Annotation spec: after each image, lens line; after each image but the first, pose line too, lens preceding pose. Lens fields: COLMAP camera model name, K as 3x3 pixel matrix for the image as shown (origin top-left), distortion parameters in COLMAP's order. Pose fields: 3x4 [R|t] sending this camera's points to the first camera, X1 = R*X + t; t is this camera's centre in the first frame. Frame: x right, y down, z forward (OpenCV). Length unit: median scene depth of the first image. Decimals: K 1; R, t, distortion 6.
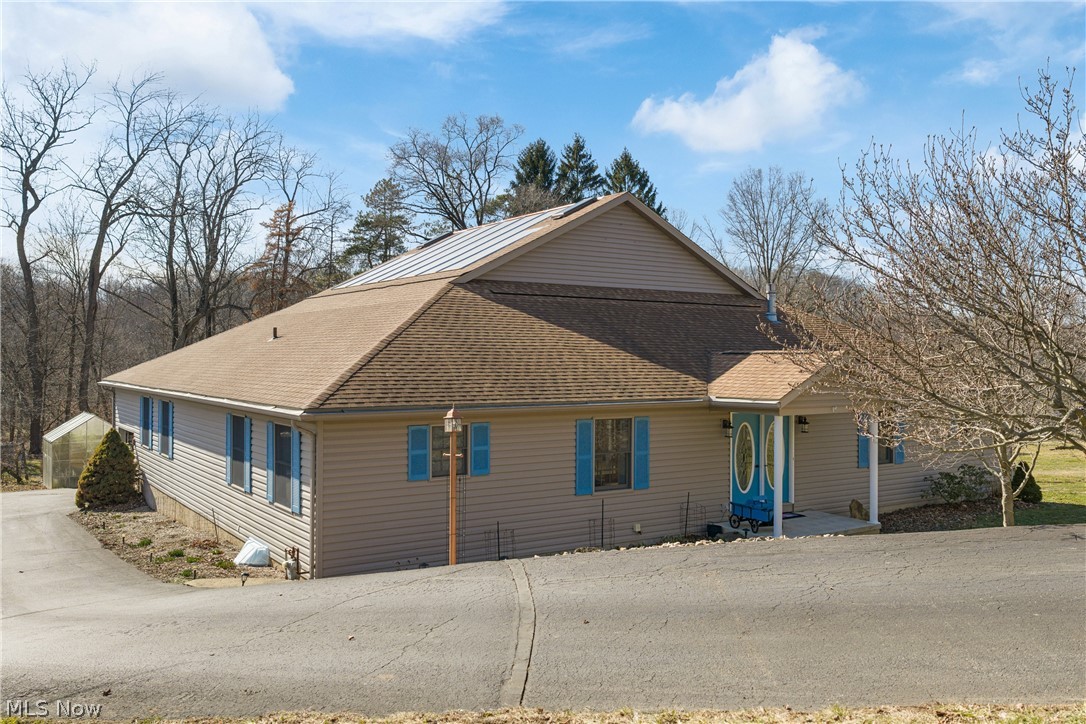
lens RADIAL K [[910.0, 0, 539.5], [0, 910.0, 362.2], [0, 0, 1]] dist [0.021537, -0.043878]
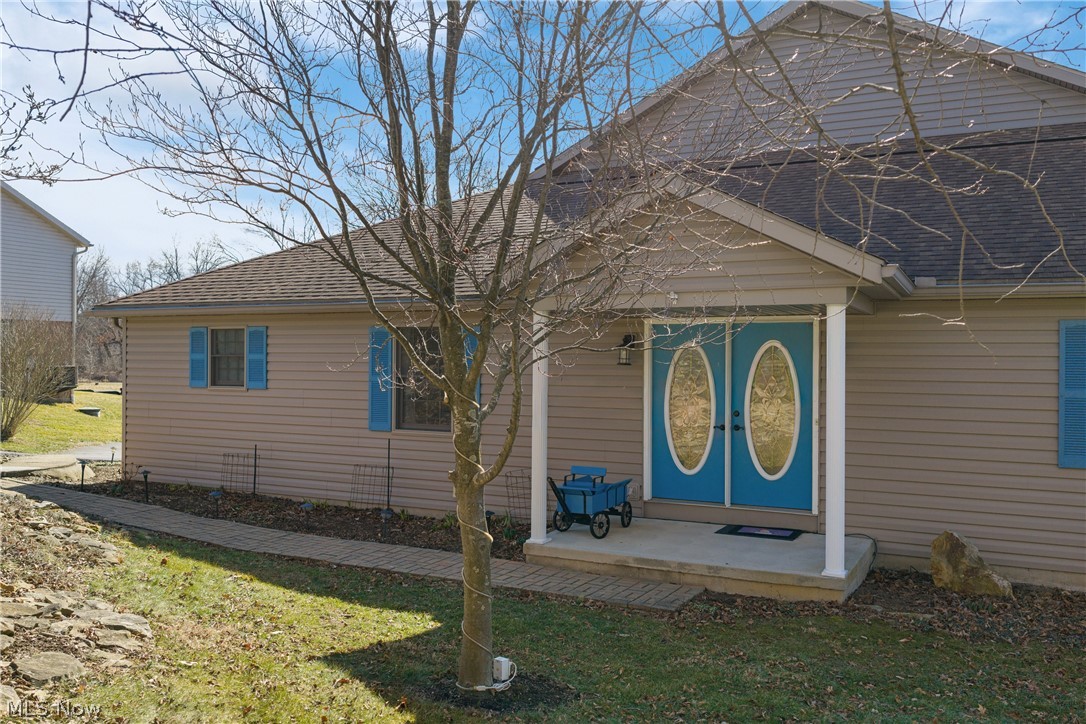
lens RADIAL K [[910.0, 0, 542.4], [0, 910.0, 362.5], [0, 0, 1]] dist [0.021537, -0.043878]
pose [[0.487590, 0.035317, -0.872358, 0.730841], [0.015243, 0.998685, 0.048952, 0.058258], [0.872940, -0.037166, 0.486410, 0.760690]]
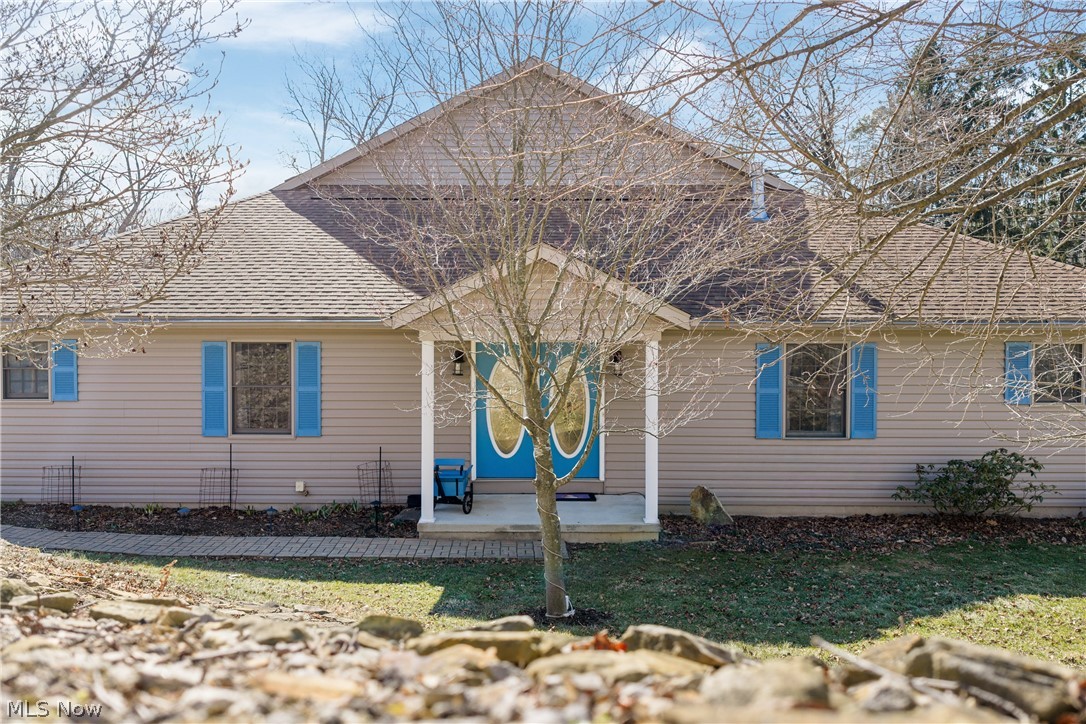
lens RADIAL K [[910.0, 0, 540.1], [0, 910.0, 361.1], [0, 0, 1]] dist [0.021537, -0.043878]
pose [[0.820651, 0.055006, -0.568776, 0.720608], [0.000518, 0.995284, 0.097001, 0.004225], [0.571430, -0.079898, 0.816752, 0.518200]]
